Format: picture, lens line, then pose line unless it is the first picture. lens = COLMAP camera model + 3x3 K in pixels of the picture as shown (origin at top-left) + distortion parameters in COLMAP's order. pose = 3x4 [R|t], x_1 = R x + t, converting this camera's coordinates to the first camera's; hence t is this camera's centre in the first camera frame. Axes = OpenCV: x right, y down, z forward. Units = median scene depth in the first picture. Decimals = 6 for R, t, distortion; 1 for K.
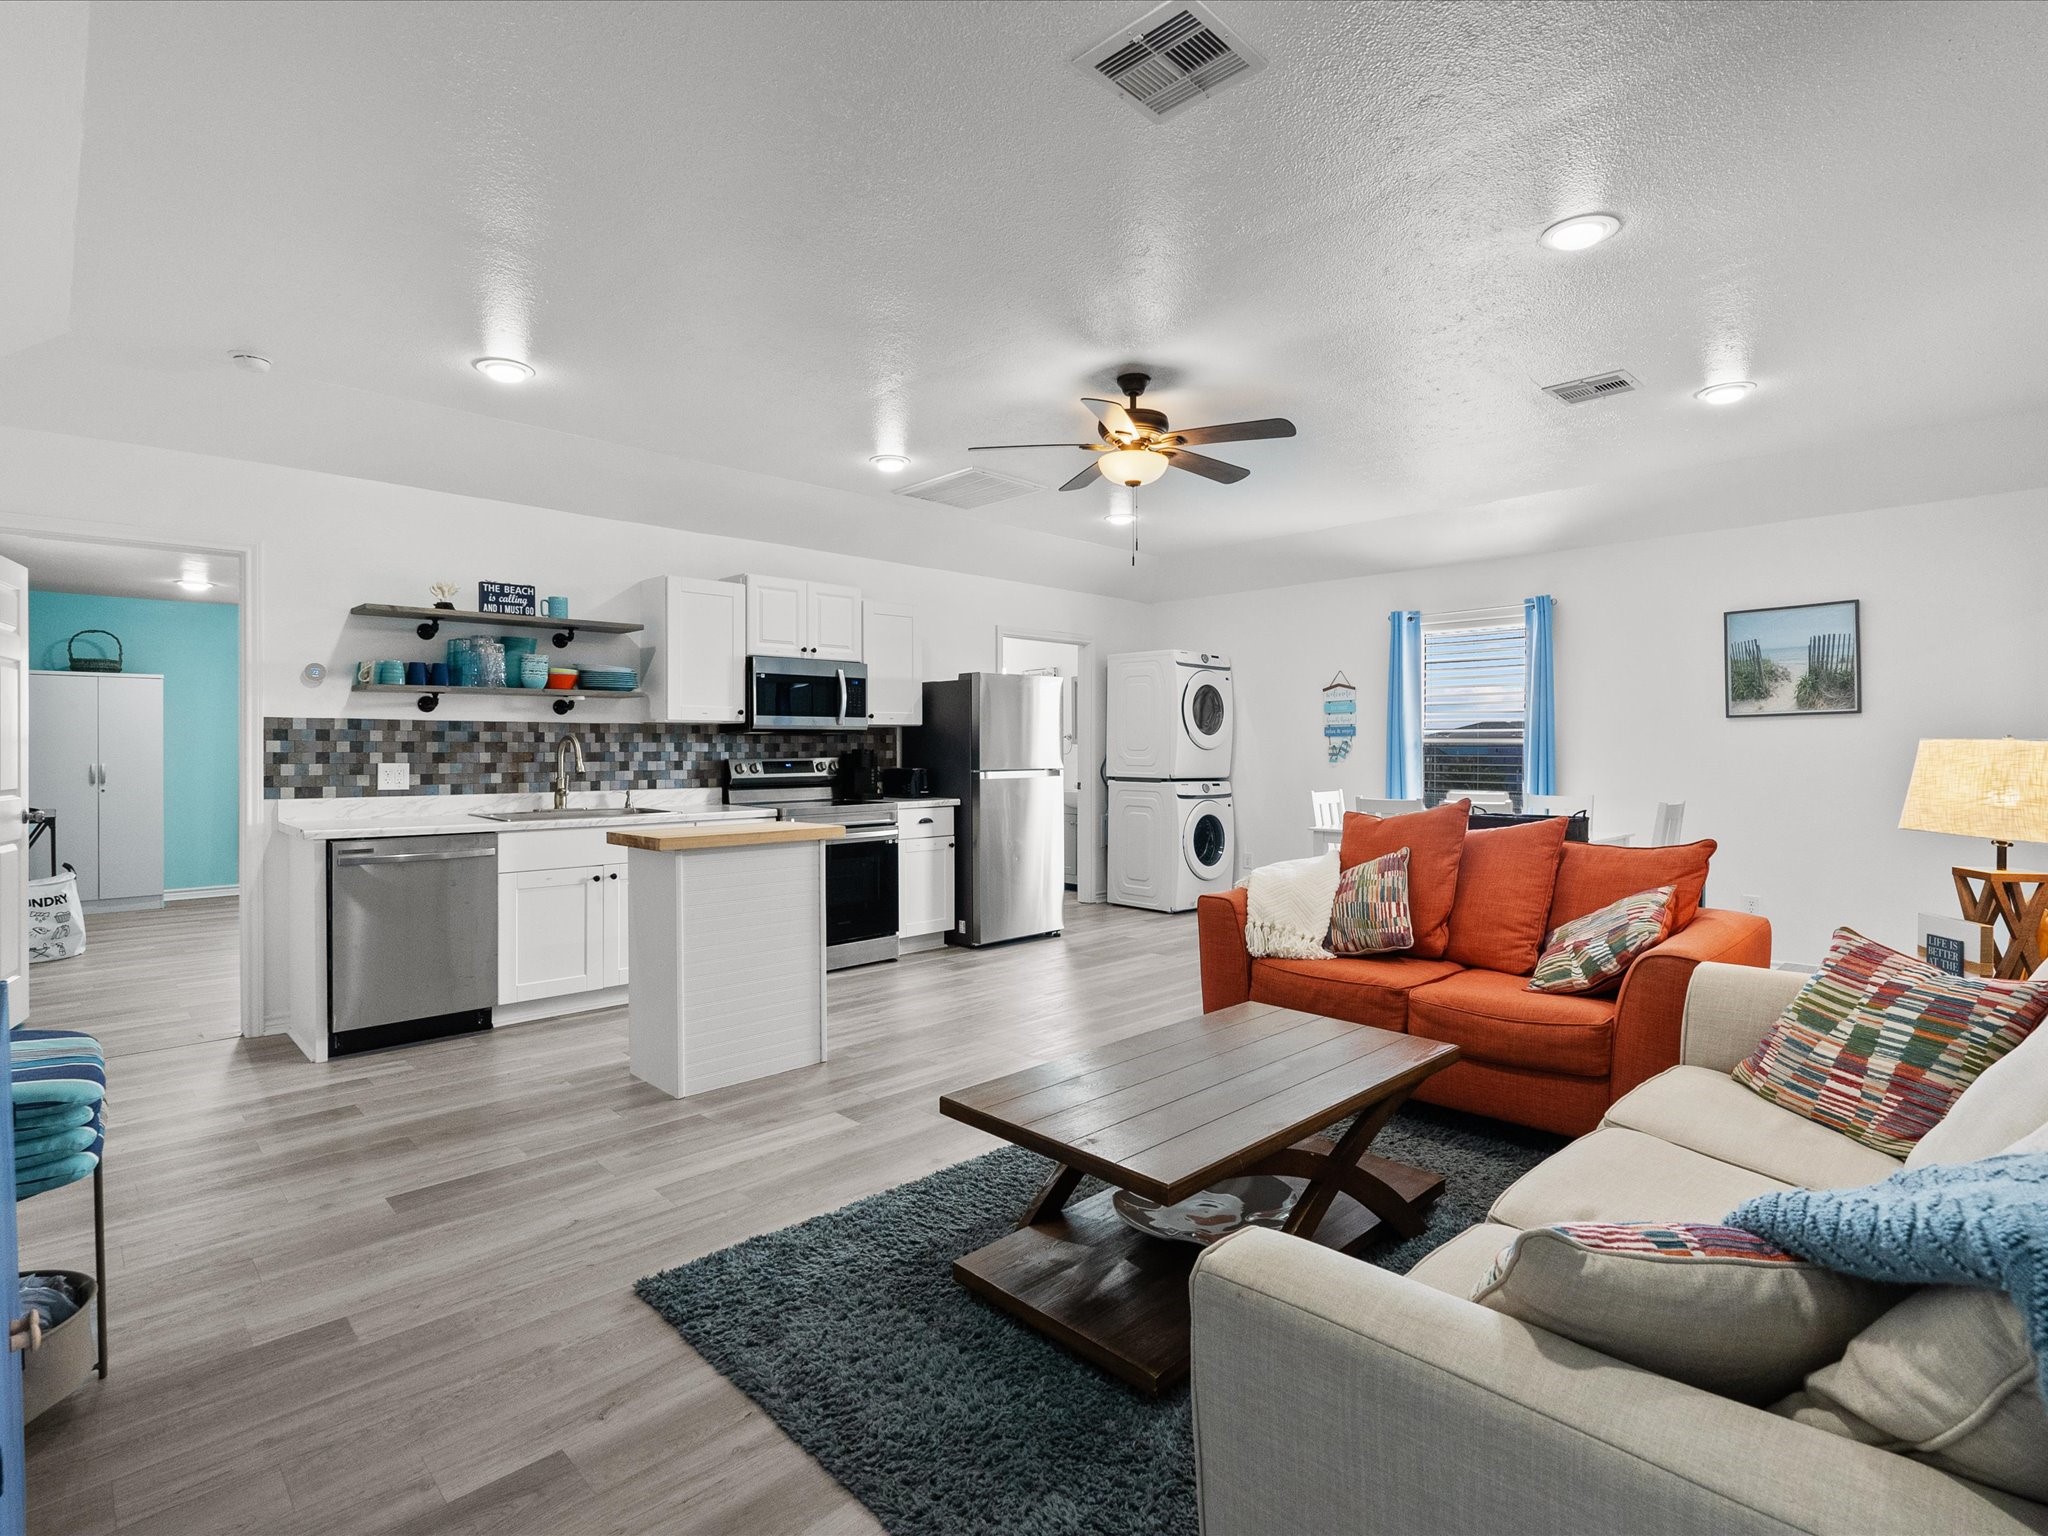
lens RADIAL K [[1015.6, 0, 1035.2], [0, 1015.6, 750.4], [0, 0, 1]] dist [-0.005060, 0.000461]
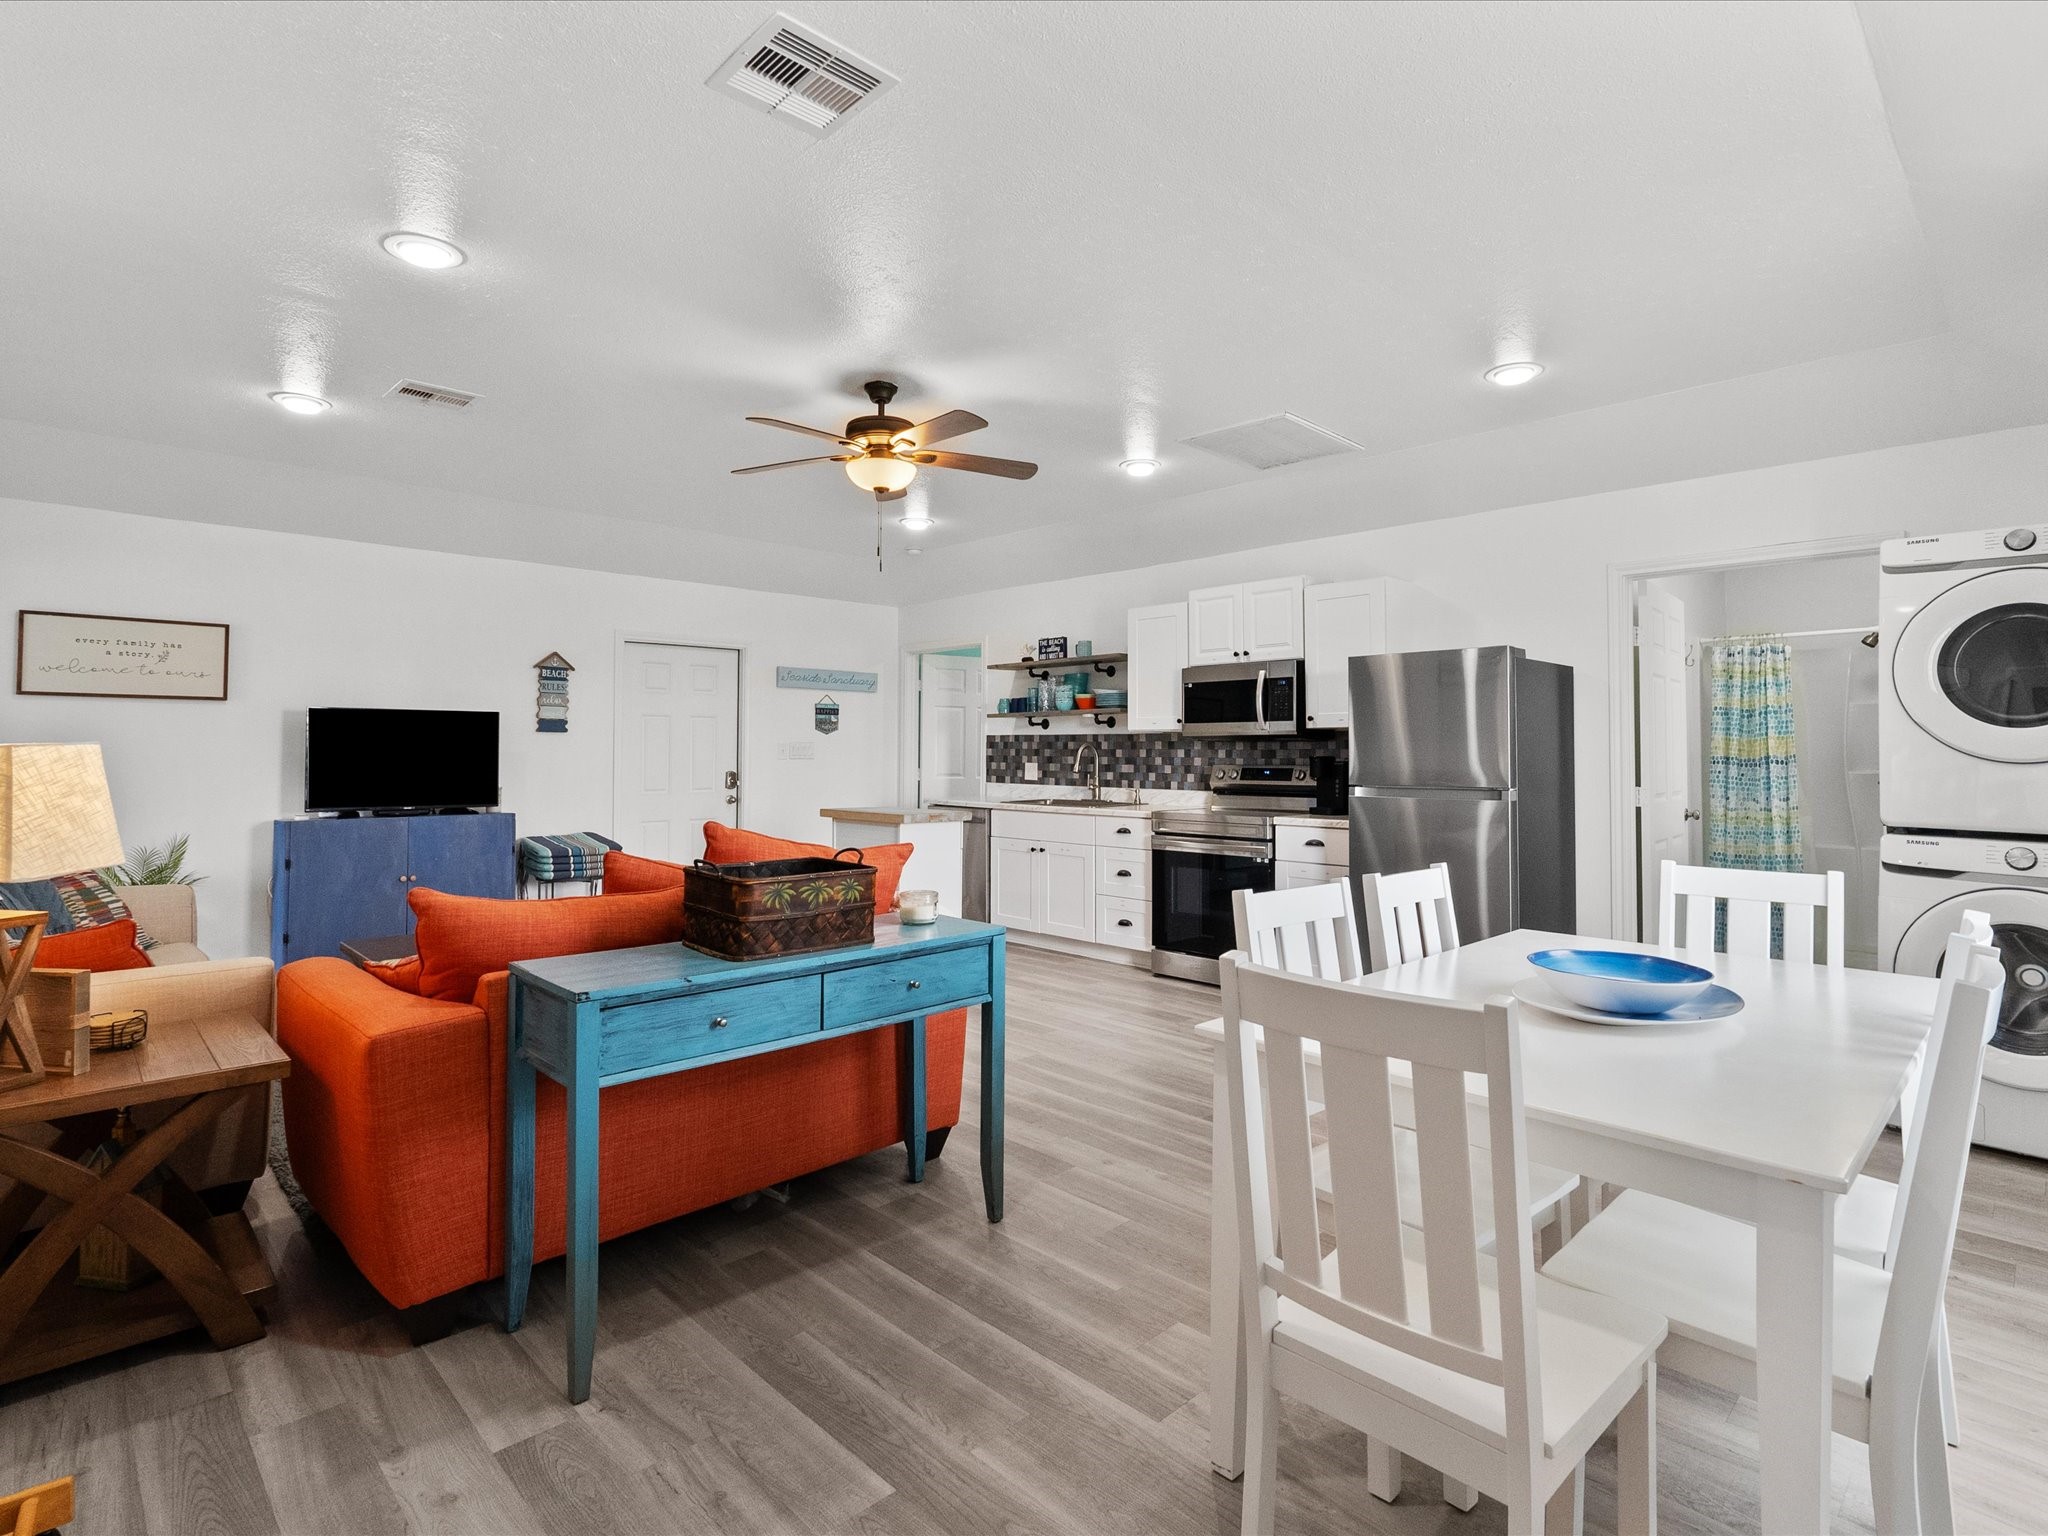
lens RADIAL K [[1044.2, 0, 1024.6], [0, 1044.2, 723.0], [0, 0, 1]] dist [-0.001483, -0.000368]
pose [[-0.003891, -0.026429, -0.999643, 0.879126], [-0.006261, 0.999632, -0.026405, -0.005618], [0.999973, 0.006156, -0.004055, 0.902690]]
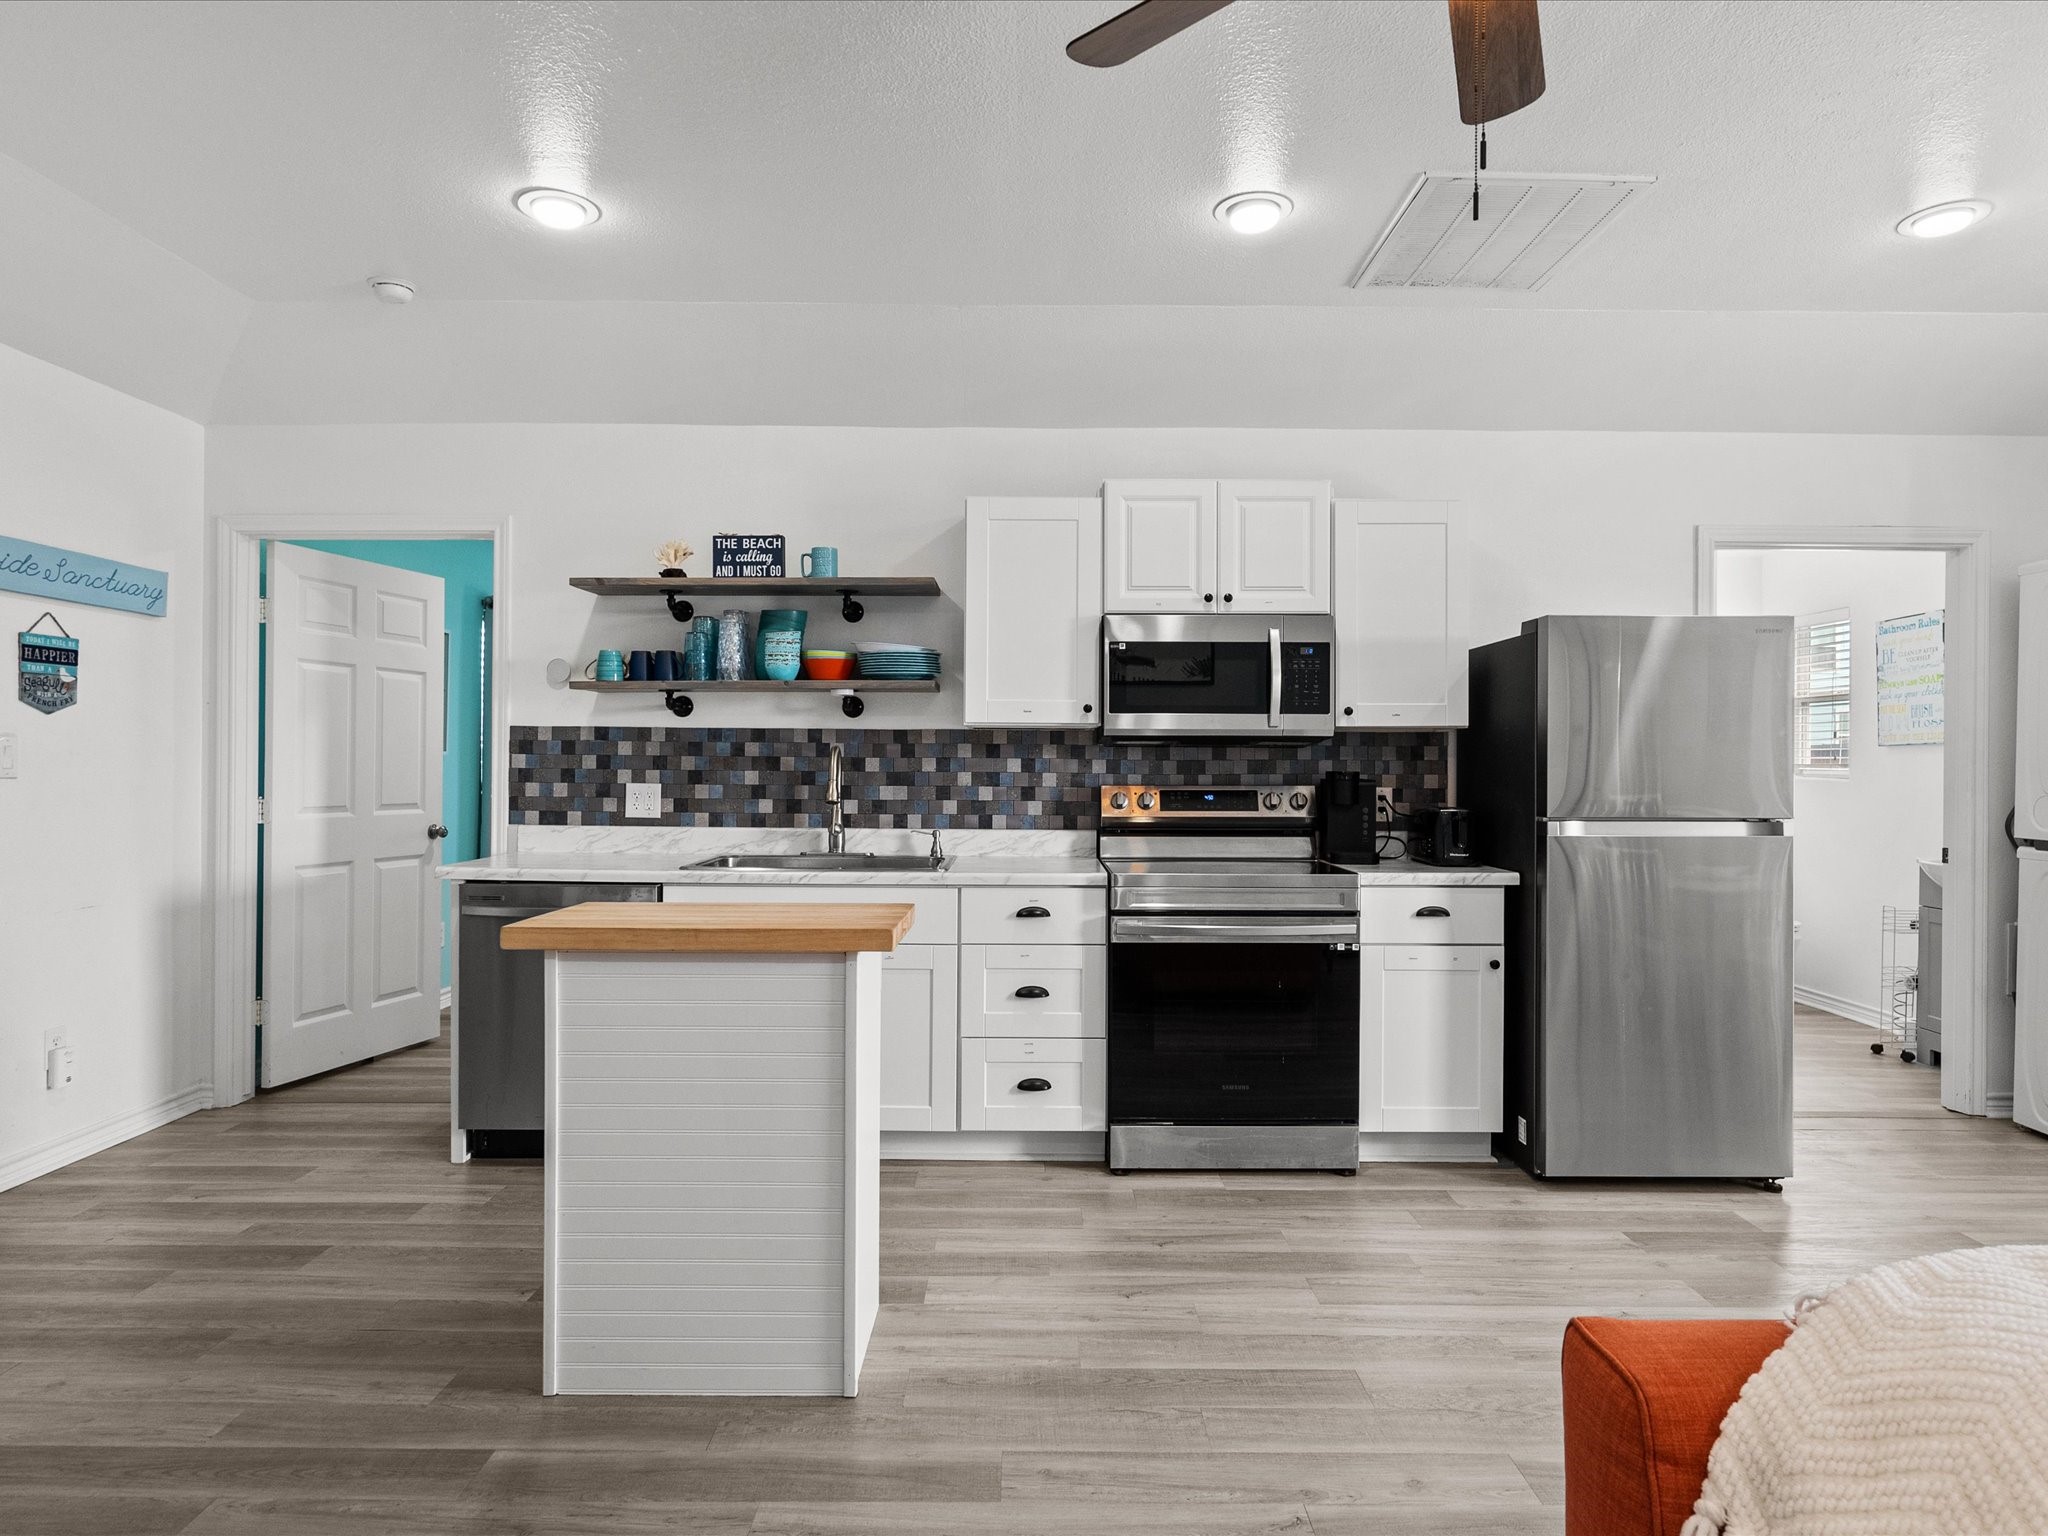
lens RADIAL K [[1223.9, 0, 1030.8], [0, 1223.9, 764.4], [0, 0, 1]] dist [-0.003046, -0.001569]
pose [[0.713180, 0.005860, -0.700956, 0.212949], [-0.009332, 0.999956, -0.001135, -0.003283], [0.700919, 0.007351, 0.713203, 0.489089]]
